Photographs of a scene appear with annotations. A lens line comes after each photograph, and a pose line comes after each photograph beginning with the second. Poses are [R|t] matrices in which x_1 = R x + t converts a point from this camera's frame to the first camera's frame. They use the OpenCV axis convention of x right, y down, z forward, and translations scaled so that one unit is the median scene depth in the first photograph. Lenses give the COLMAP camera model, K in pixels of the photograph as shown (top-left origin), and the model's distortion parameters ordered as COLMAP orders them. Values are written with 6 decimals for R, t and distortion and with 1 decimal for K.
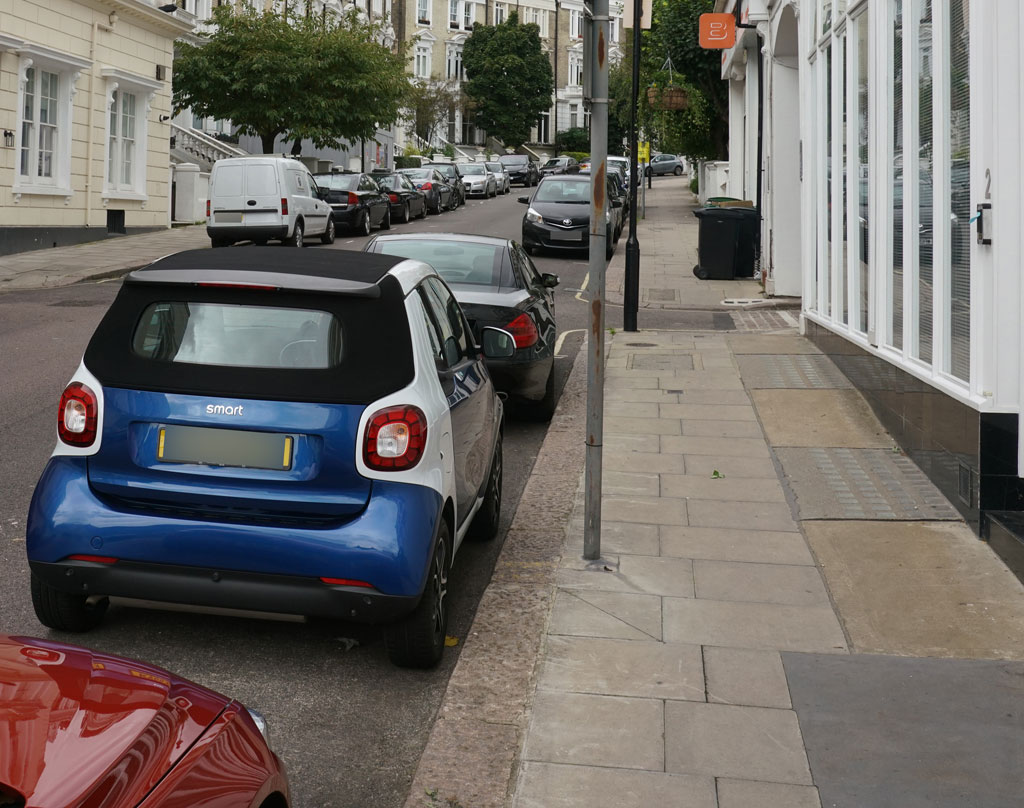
lens RADIAL K [[1691.6, 0, 511.2], [0, 1691.6, 403.3], [0, 0, 1]] dist [-0.302943, 0.000000]
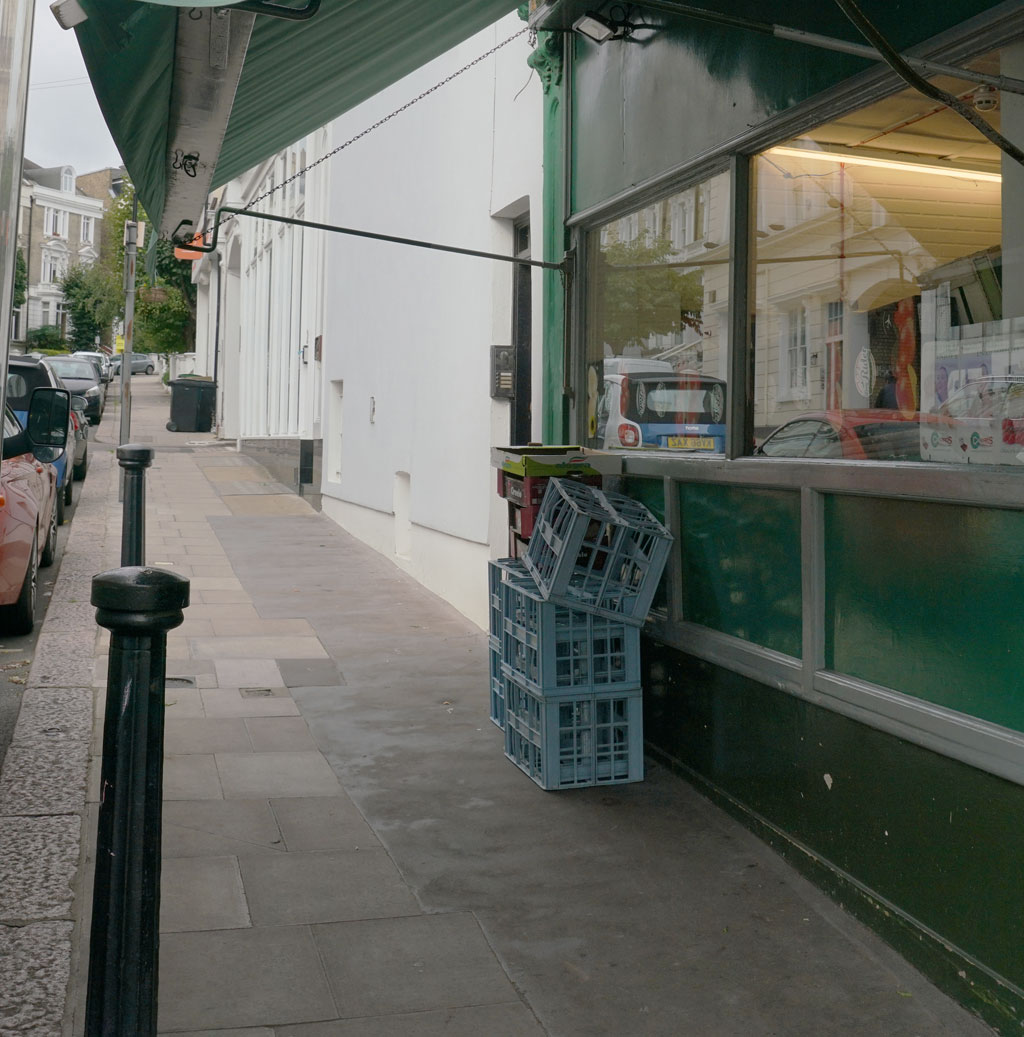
lens RADIAL K [[1636.6, 0, 511.1], [0, 1636.6, 517.9], [0, 0, 1]] dist [-0.117138, 0.000000]
pose [[0.949413, 0.014094, 0.313715, -0.022468], [0.001835, 0.998726, -0.050424, 0.037207], [-0.314026, 0.048449, 0.948177, -0.193393]]
